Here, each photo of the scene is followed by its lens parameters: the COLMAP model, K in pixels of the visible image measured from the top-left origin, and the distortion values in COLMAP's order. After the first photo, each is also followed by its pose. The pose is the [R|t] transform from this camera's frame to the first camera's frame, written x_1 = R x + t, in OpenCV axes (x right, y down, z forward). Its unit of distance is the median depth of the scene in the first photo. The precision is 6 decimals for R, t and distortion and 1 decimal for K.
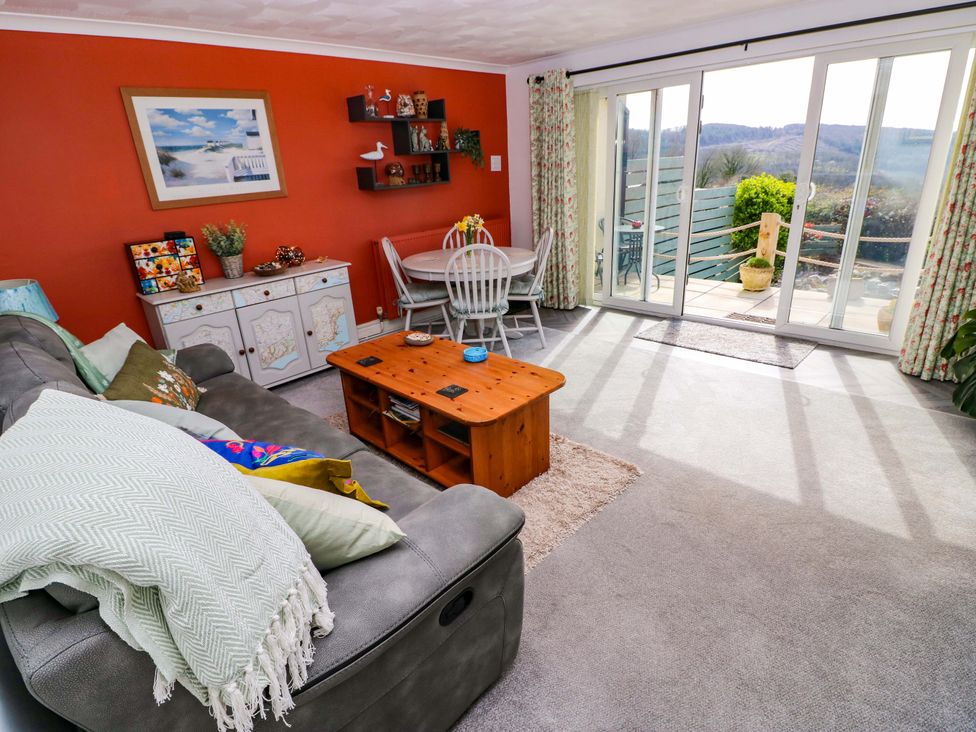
lens RADIAL K [[508.2, 0, 483.3], [0, 508.2, 357.8], [0, 0, 1]] dist [0.004647, -0.014481]
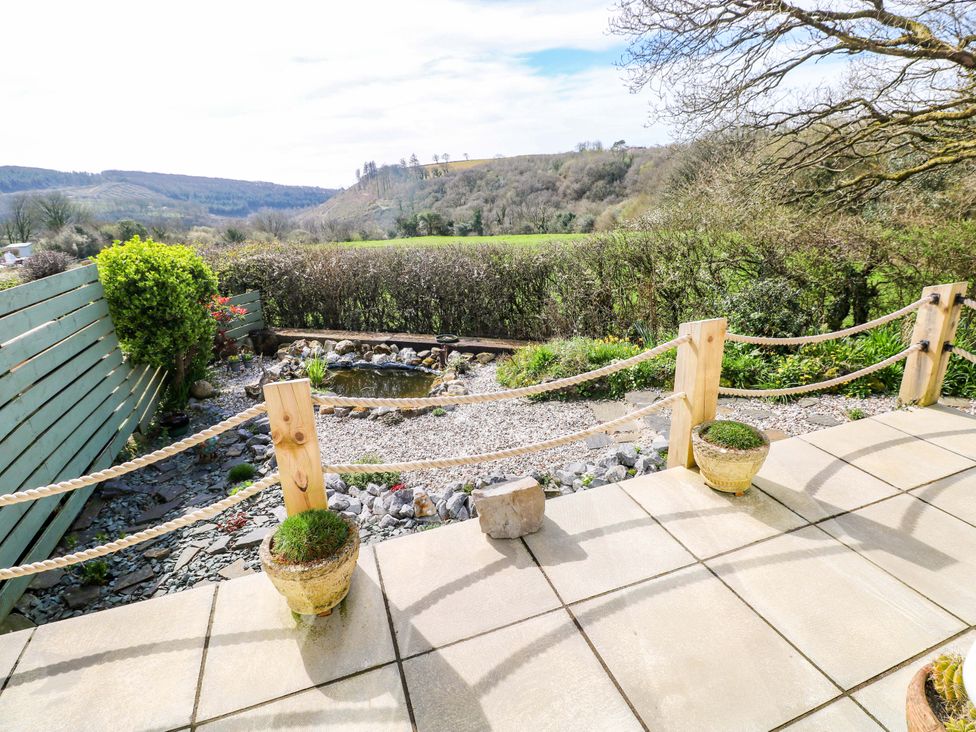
lens RADIAL K [[508.2, 0, 484.8], [0, 508.2, 355.5], [0, 0, 1]] dist [0.004647, -0.014481]
pose [[0.439472, -0.256899, 0.860737, 0.438699], [0.329678, 0.937488, 0.111480, -0.383750], [-0.835570, 0.234774, 0.496694, 0.934305]]
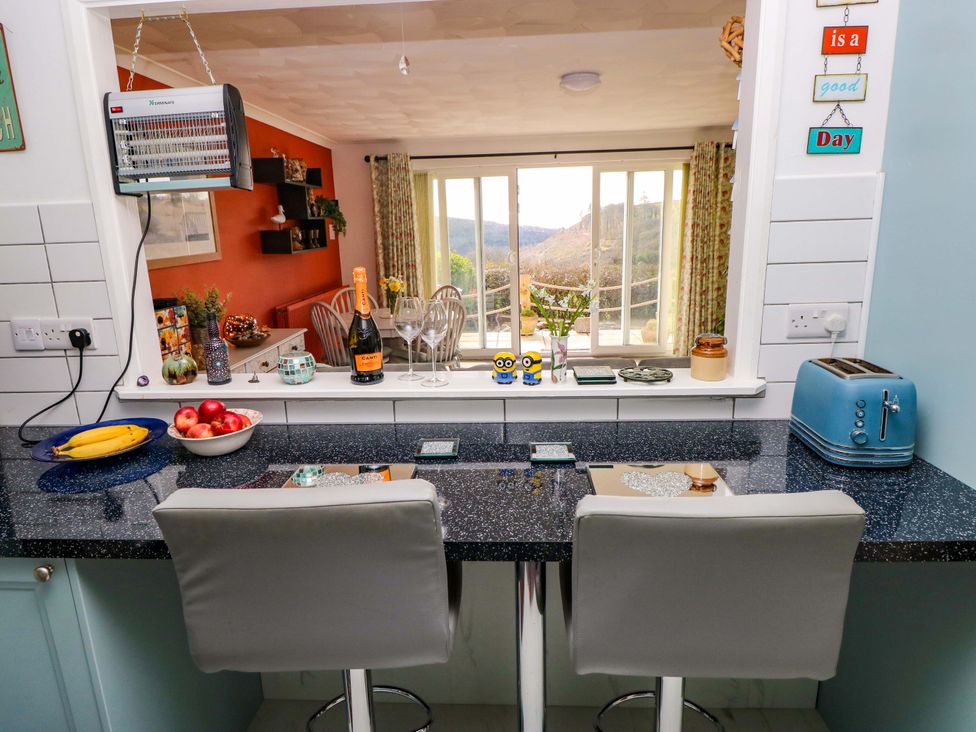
lens RADIAL K [[570.6, 0, 482.2], [0, 570.6, 359.0], [0, 0, 1]] dist [0.009403, -0.009133]
pose [[0.752410, -0.118965, 0.647864, -0.614356], [0.225215, 0.970741, -0.083304, 0.021915], [-0.618998, 0.208587, 0.757188, 0.028180]]
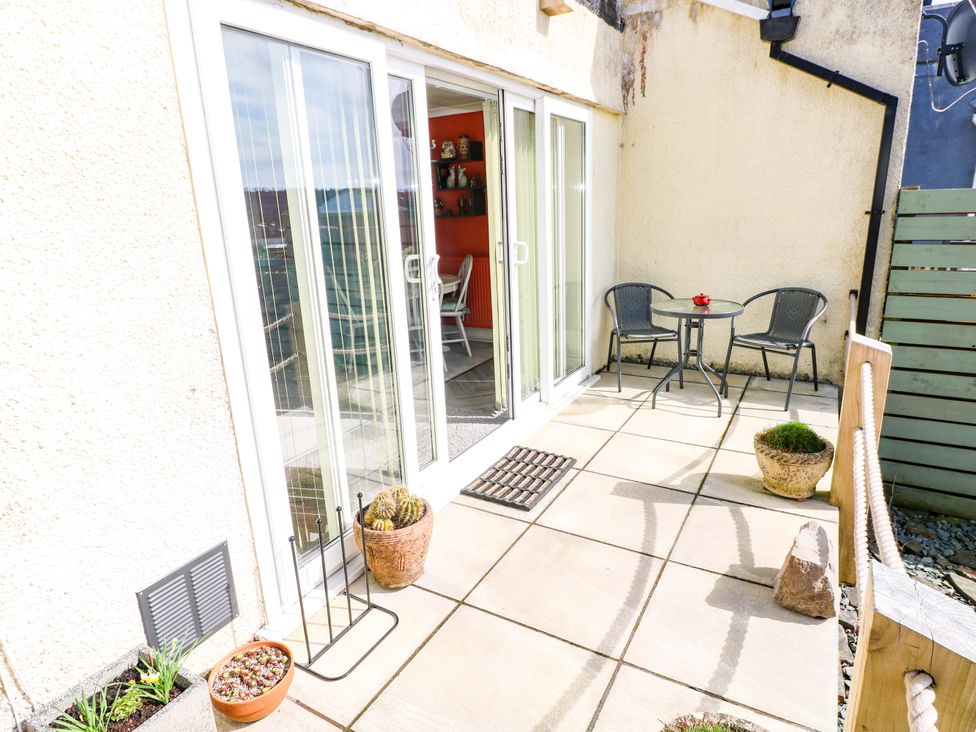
lens RADIAL K [[570.6, 0, 487.5], [0, 570.6, 361.8], [0, 0, 1]] dist [0.009403, -0.009133]
pose [[0.244210, 0.302830, -0.921225, 1.193126], [-0.310539, 0.924382, 0.221547, -0.354554], [0.918655, 0.231972, 0.319784, 0.765671]]
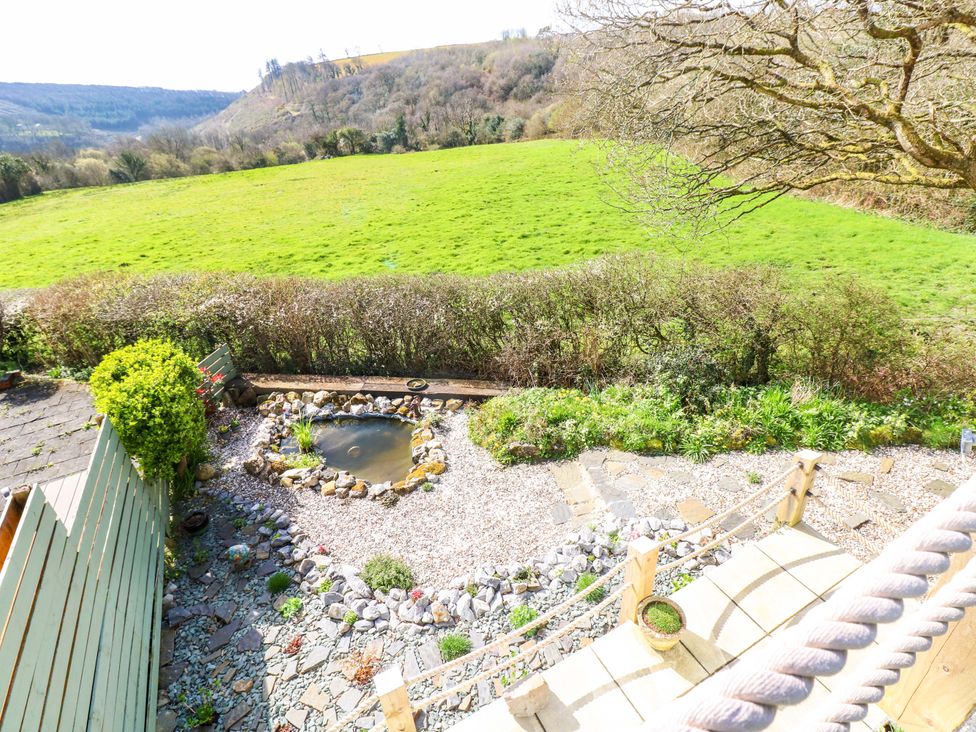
lens RADIAL K [[508.2, 0, 479.9], [0, 508.2, 356.4], [0, 0, 1]] dist [0.004647, -0.014481]
pose [[0.318693, -0.439072, 0.840030, 0.393501], [0.380317, 0.871006, 0.310978, -0.927850], [-0.868213, 0.220371, 0.444570, 0.793283]]
